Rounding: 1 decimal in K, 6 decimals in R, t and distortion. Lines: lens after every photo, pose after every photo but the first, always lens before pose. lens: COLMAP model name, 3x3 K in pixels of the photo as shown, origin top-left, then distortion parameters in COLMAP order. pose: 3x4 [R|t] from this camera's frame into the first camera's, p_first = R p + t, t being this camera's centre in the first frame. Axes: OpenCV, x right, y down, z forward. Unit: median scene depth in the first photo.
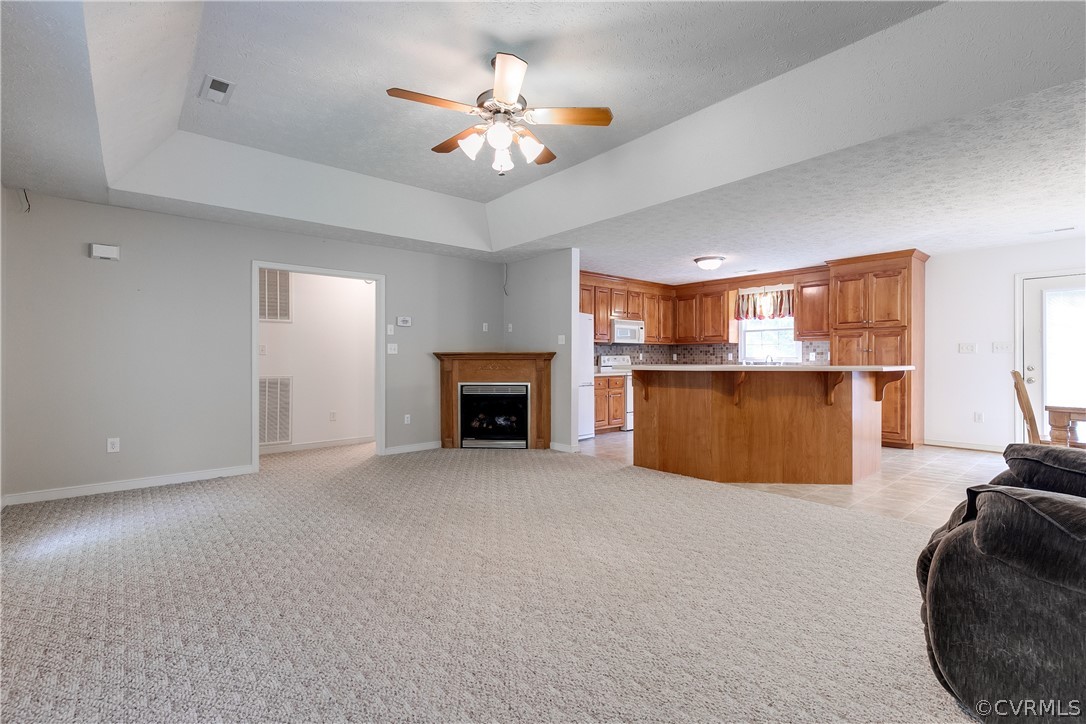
lens RADIAL K [[489.6, 0, 540.3], [0, 489.6, 359.8], [0, 0, 1]] dist [0.007350, -0.001458]
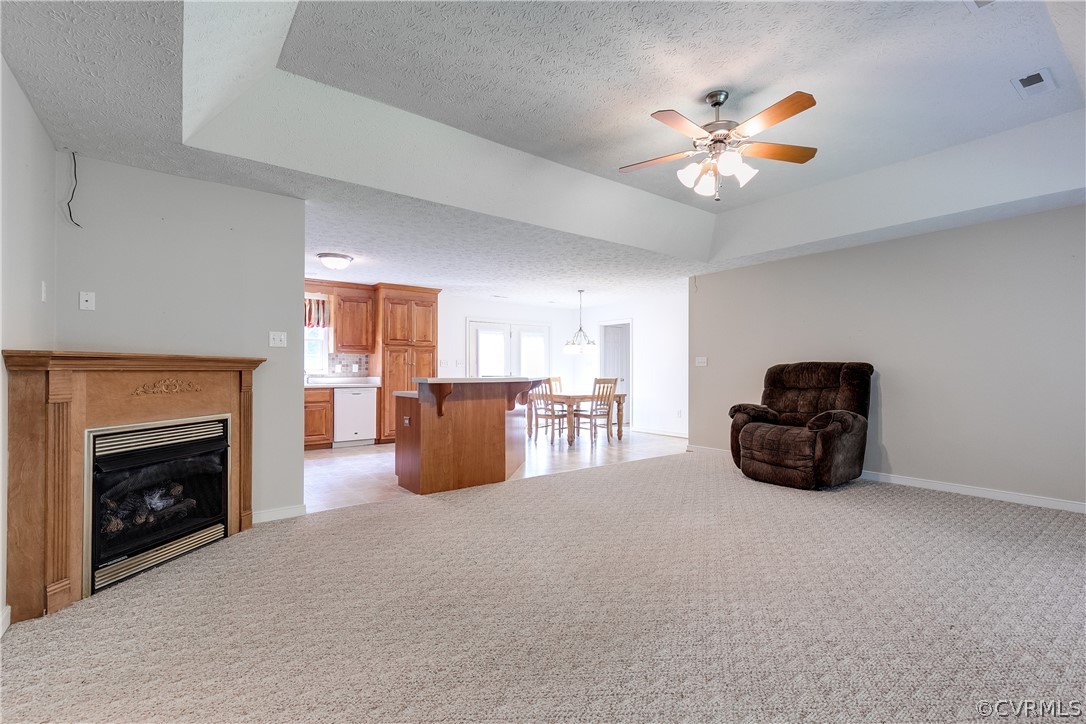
lens RADIAL K [[489.6, 0, 546.9], [0, 489.6, 370.3], [0, 0, 1]] dist [0.007350, -0.001458]
pose [[0.053756, 0.002433, 0.998551, -0.544878], [-0.000456, 0.999997, -0.002412, -0.000377], [-0.998554, -0.000326, 0.053757, 0.612513]]
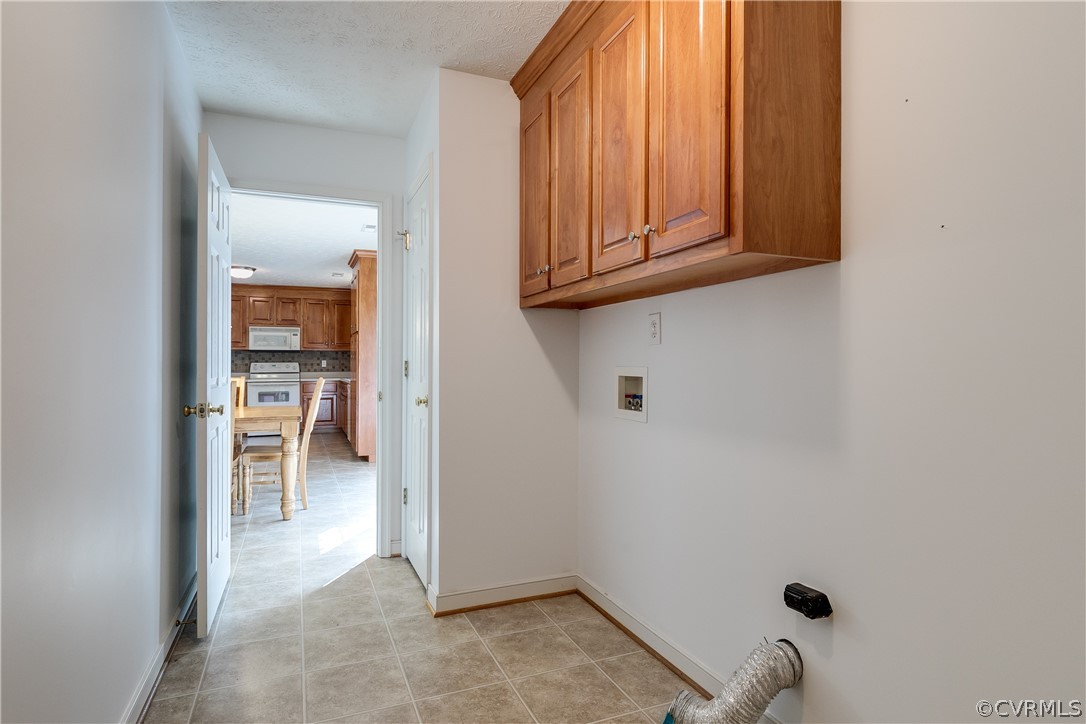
lens RADIAL K [[579.9, 0, 556.8], [0, 579.9, 368.3], [0, 0, 1]] dist [-0.005407, 0.000740]
pose [[0.961366, 0.007873, -0.275160, 1.401518], [-0.004902, 0.999922, 0.011484, -0.017578], [0.275229, -0.009692, 0.961330, 0.025570]]
